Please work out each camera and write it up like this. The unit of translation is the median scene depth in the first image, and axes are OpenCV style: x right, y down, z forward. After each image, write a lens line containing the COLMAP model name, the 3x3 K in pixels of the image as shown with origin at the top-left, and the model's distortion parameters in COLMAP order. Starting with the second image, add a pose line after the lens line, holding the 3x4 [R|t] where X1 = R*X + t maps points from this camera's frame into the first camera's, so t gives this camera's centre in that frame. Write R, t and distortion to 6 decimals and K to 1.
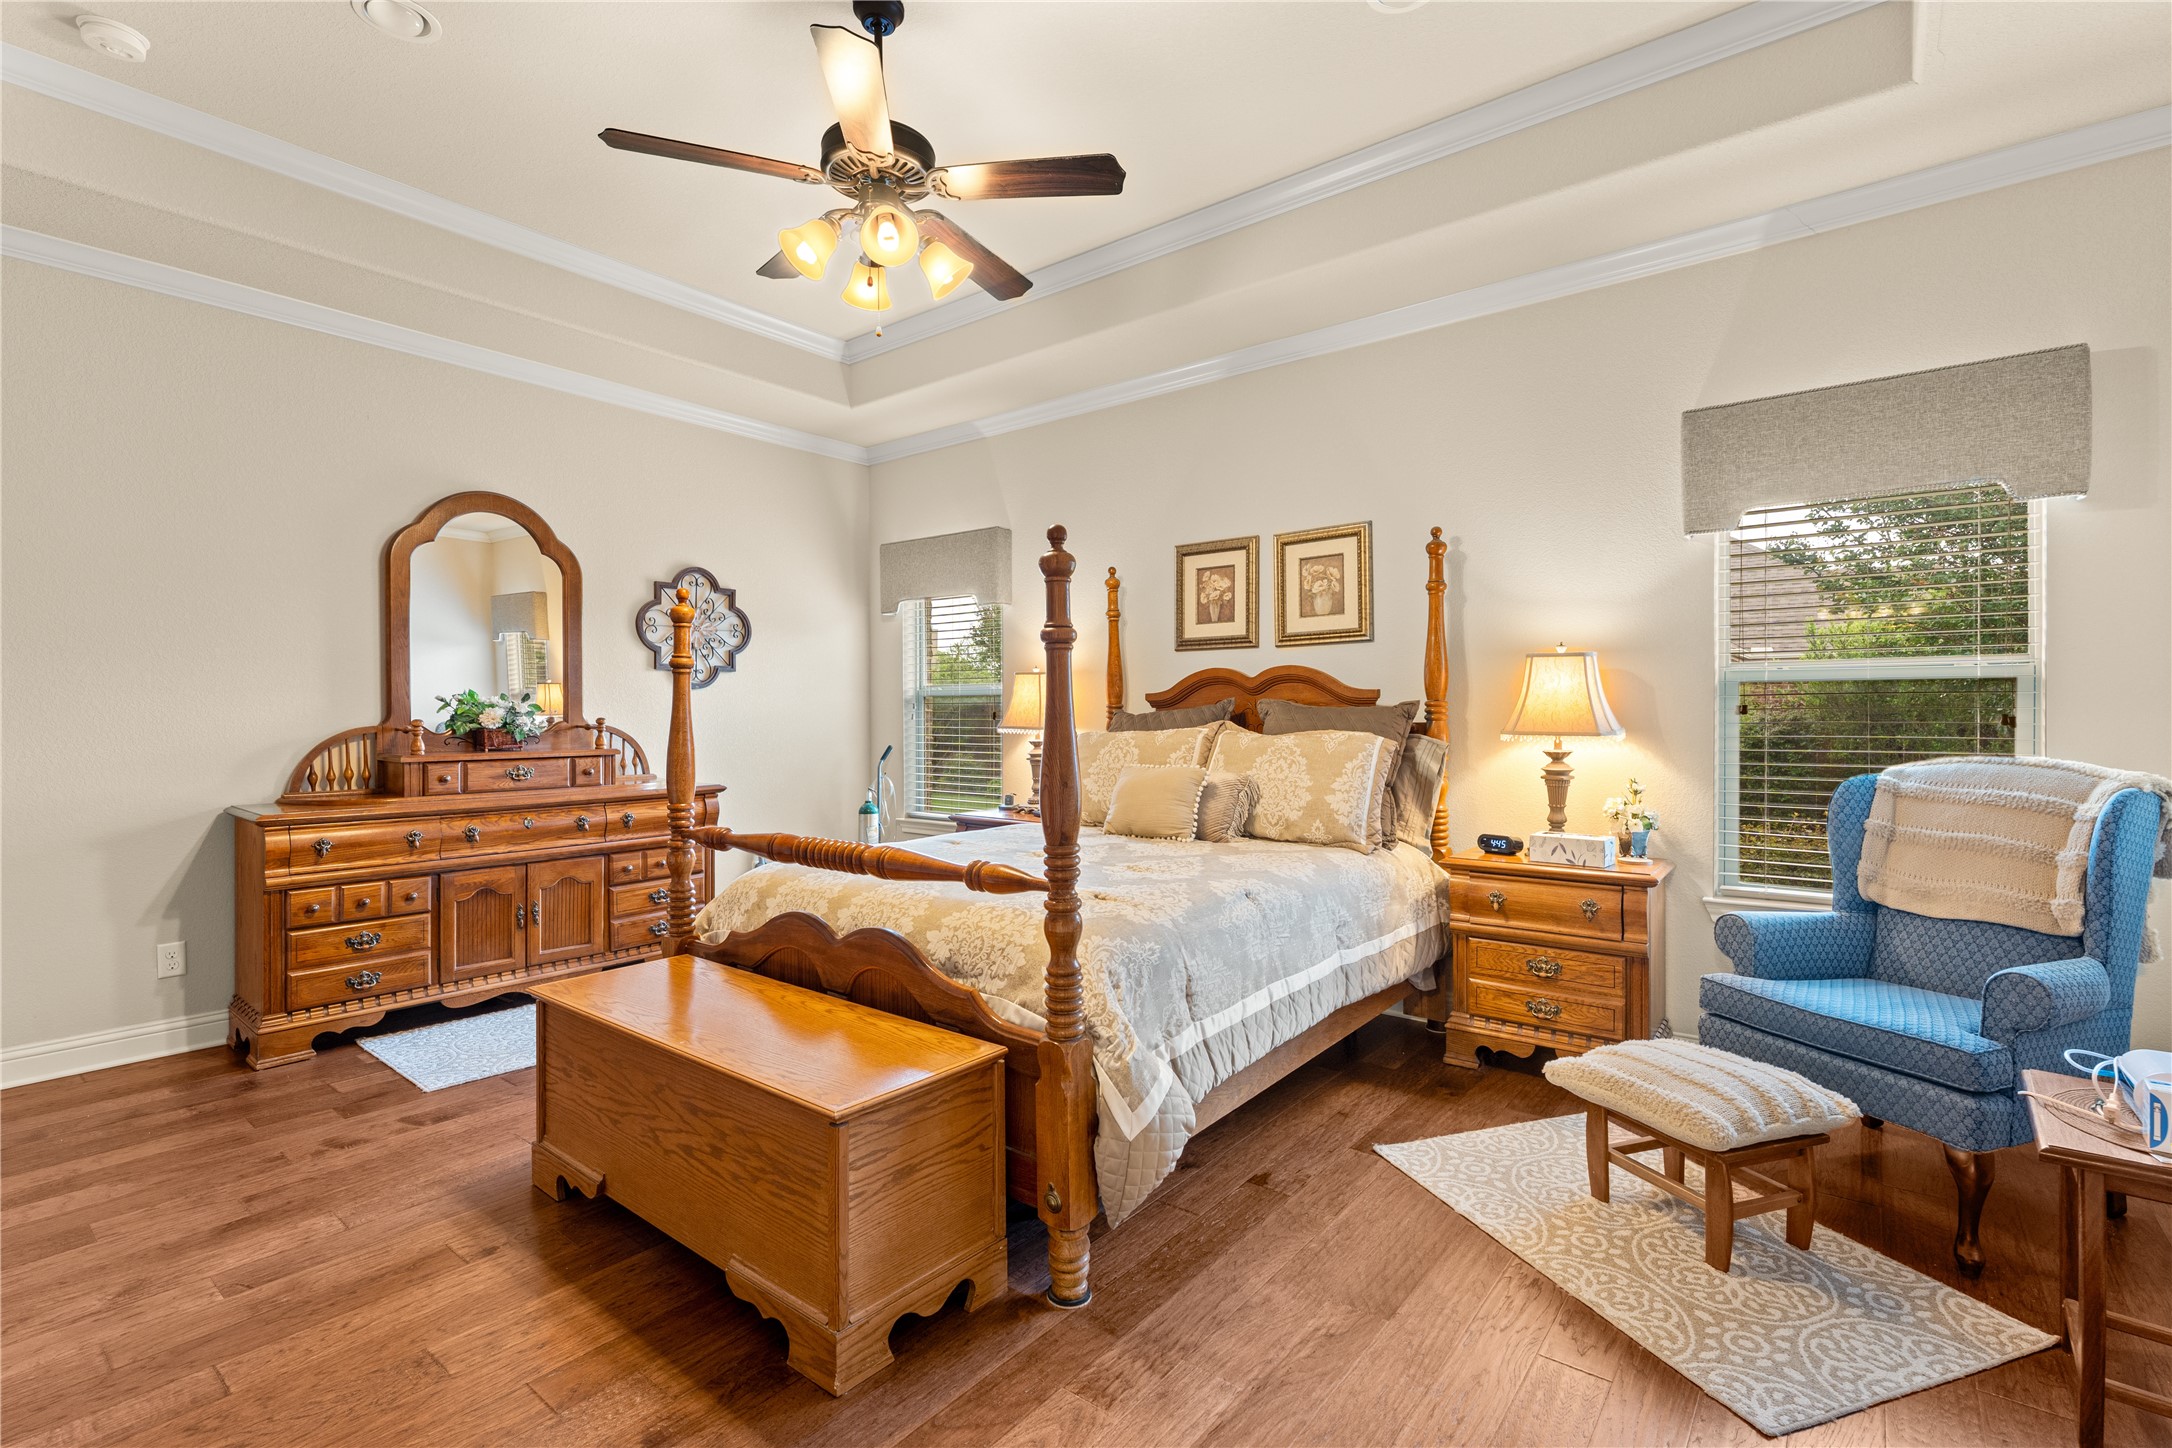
lens RADIAL K [[973.2, 0, 1088.7], [0, 973.2, 723.0], [0, 0, 1]] dist [-0.005654, -0.000153]
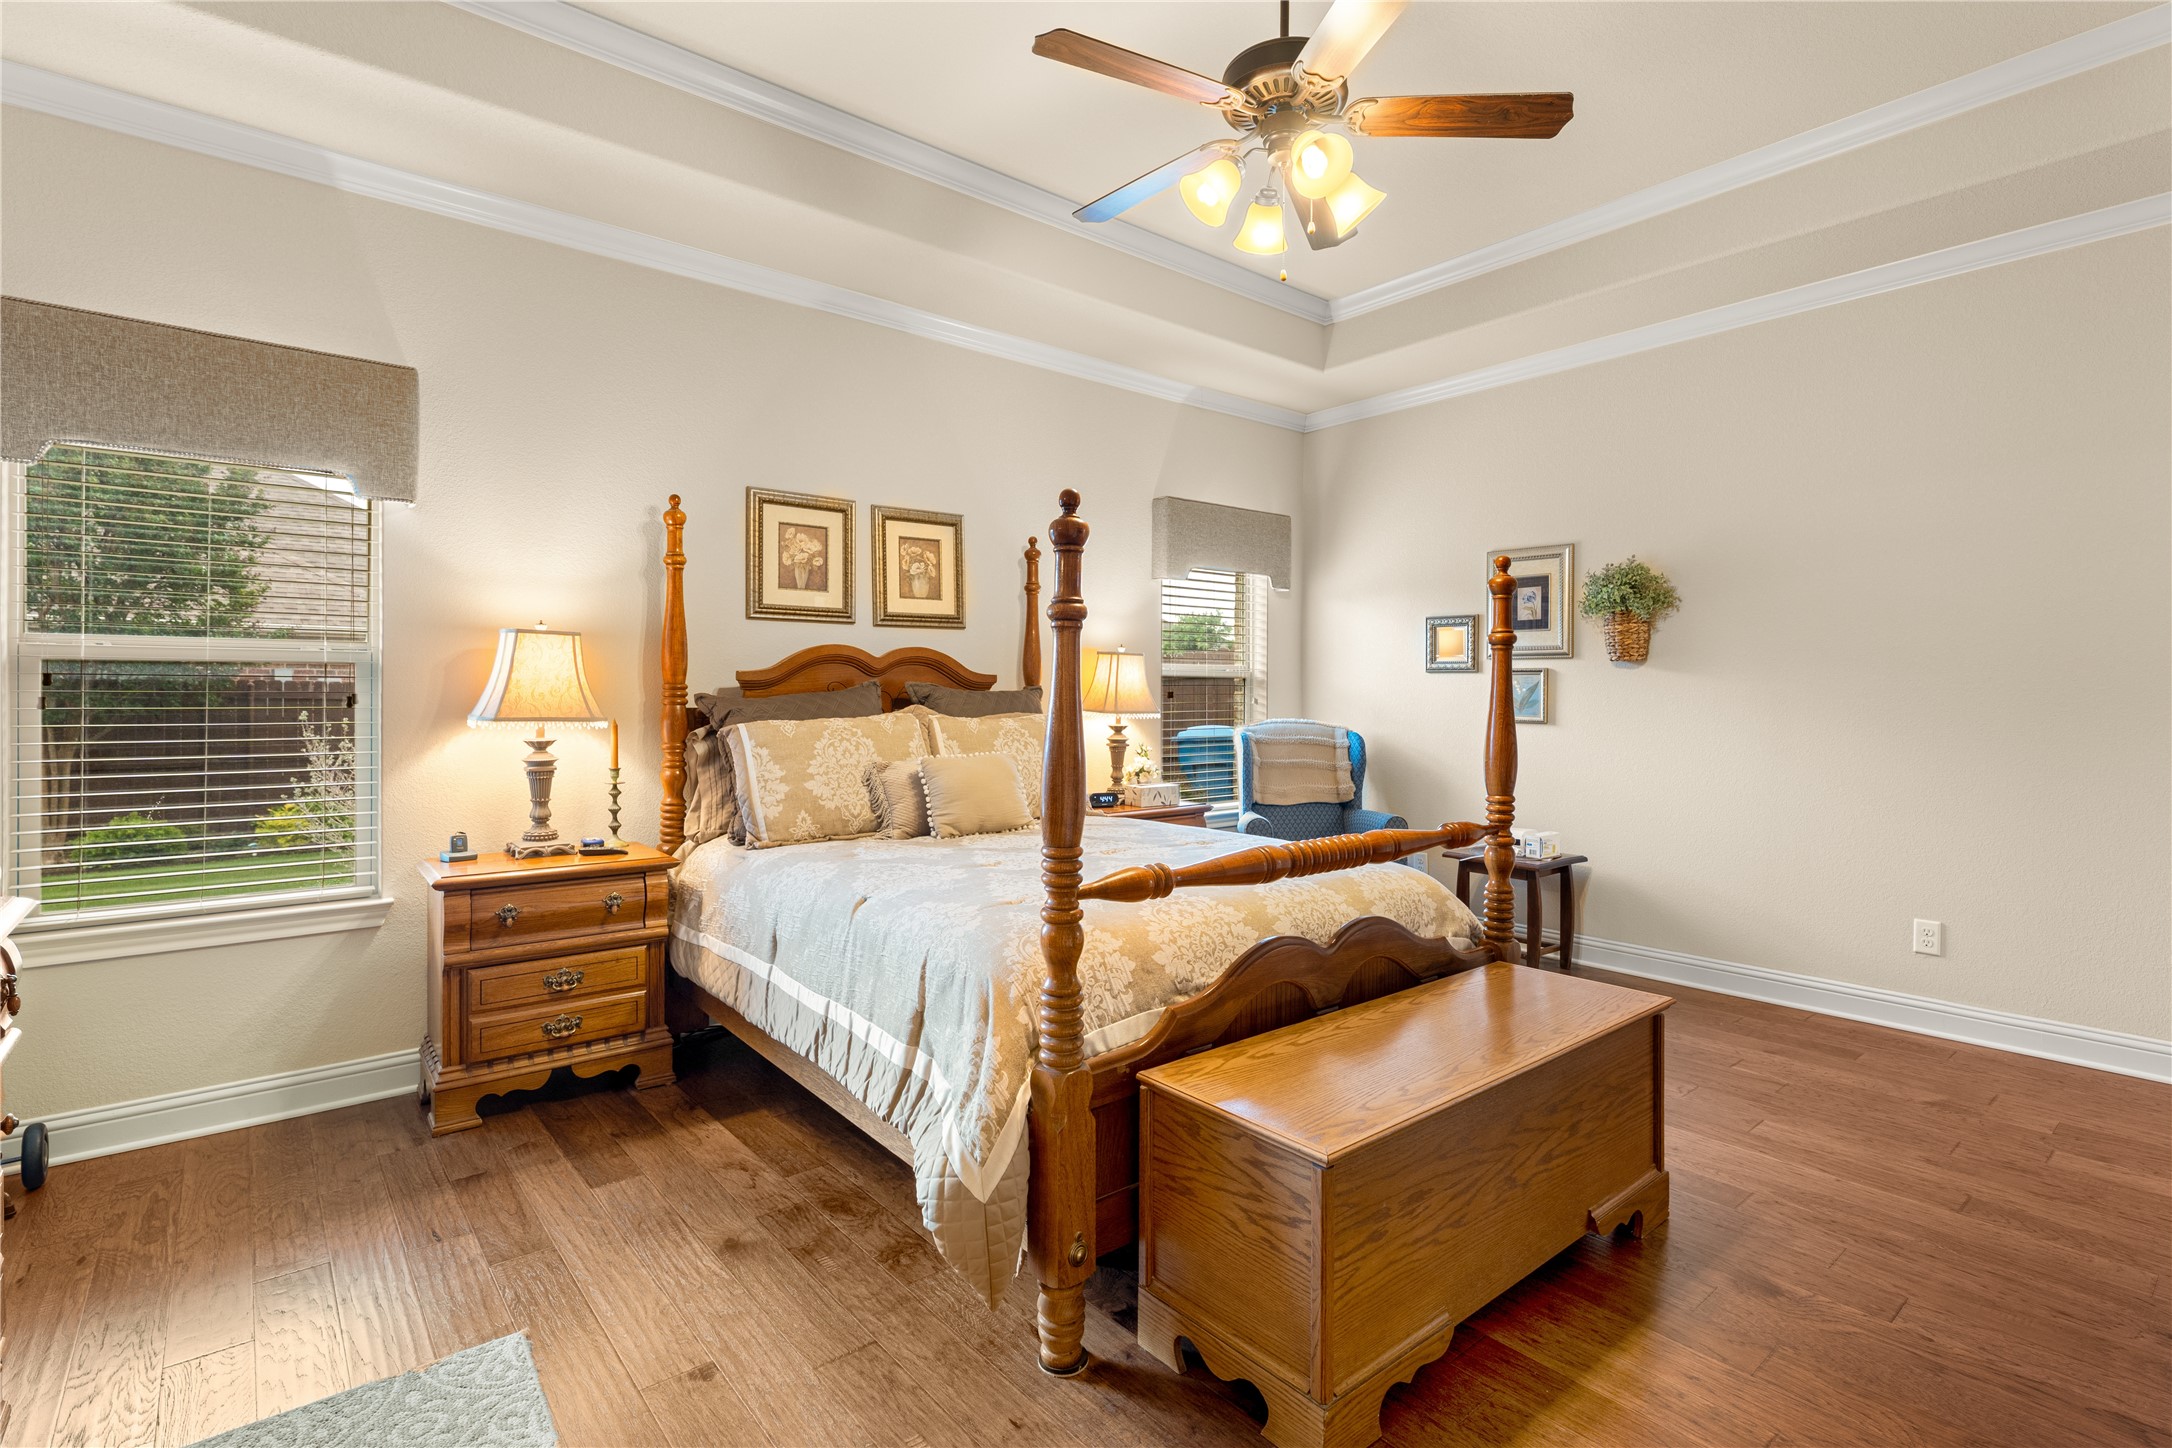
lens RADIAL K [[1043.2, 0, 1112.5], [0, 1043.2, 684.6], [0, 0, 1]] dist [0.006303, 0.000002]
pose [[0.201712, 0.013865, 0.979347, -0.715029], [0.009043, 0.999831, -0.016017, -0.003579], [-0.979403, 0.012087, 0.201553, 0.559795]]
